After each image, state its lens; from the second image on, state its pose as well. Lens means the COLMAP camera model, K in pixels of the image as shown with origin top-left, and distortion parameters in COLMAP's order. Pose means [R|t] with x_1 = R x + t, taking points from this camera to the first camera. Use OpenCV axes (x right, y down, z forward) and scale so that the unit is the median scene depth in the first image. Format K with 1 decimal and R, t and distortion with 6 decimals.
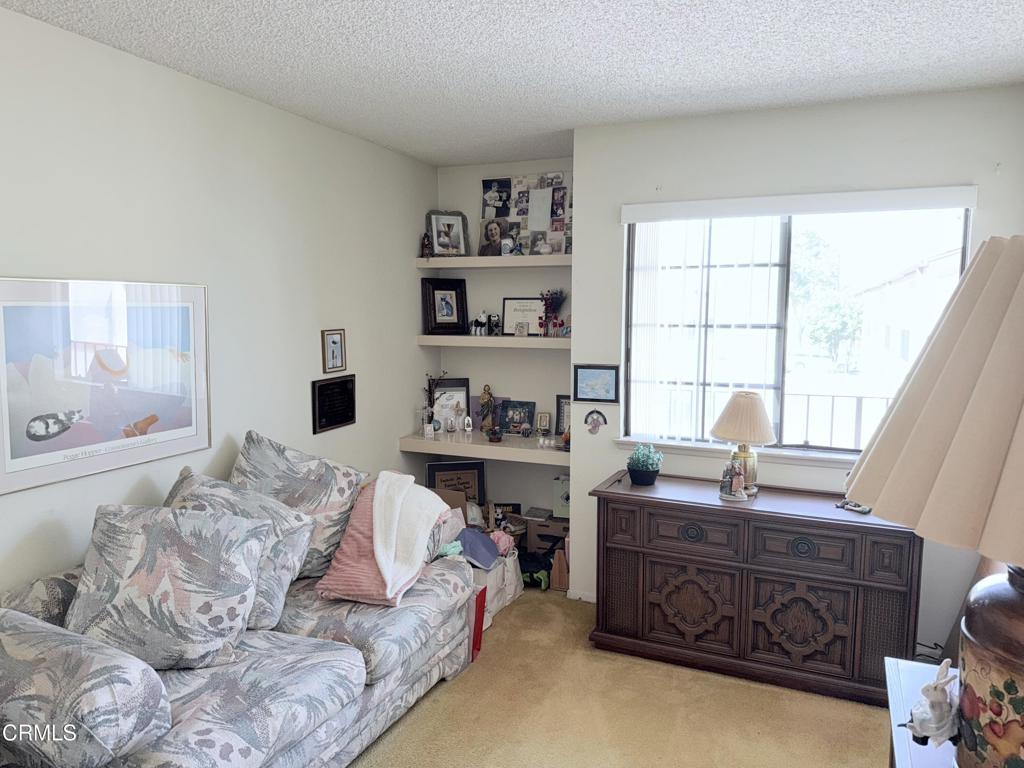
lens RADIAL K [[725.1, 0, 508.3], [0, 725.1, 375.5], [0, 0, 1]] dist [0.045015, -0.074432]
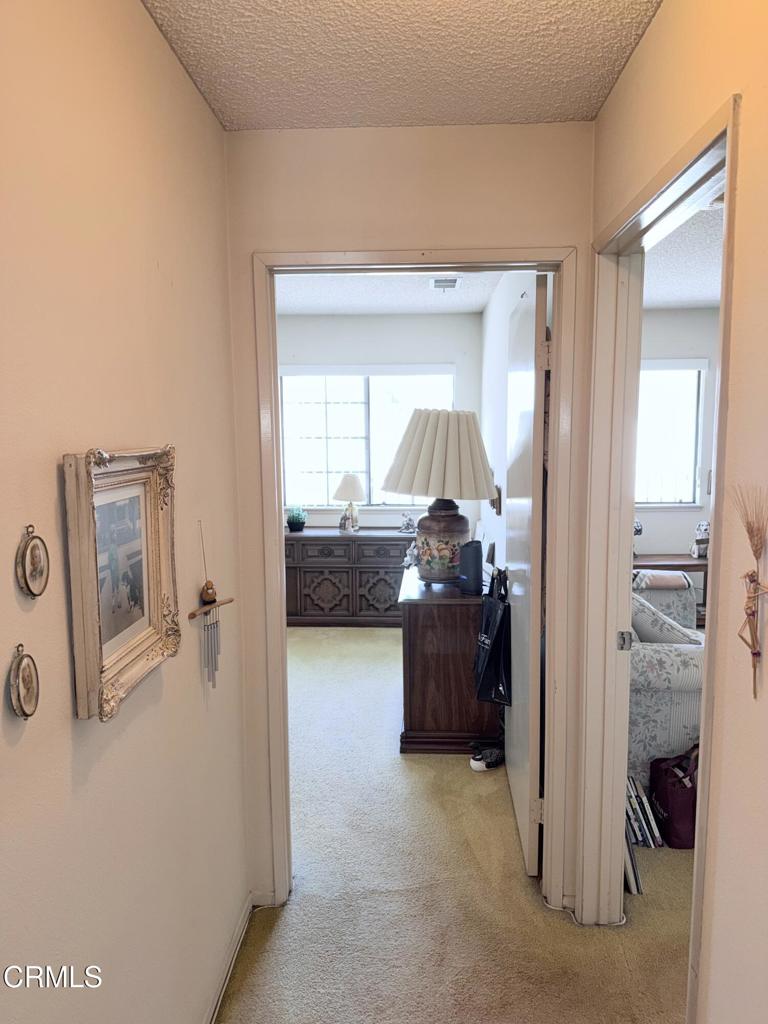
lens RADIAL K [[725.1, 0, 383.3], [0, 725.1, 512.1], [0, 0, 1]] dist [0.045015, -0.074432]
pose [[0.936993, -0.051175, 0.345580, -0.228637], [0.045267, 0.998658, 0.025150, 0.077033], [-0.346403, -0.007922, 0.938052, -0.732590]]
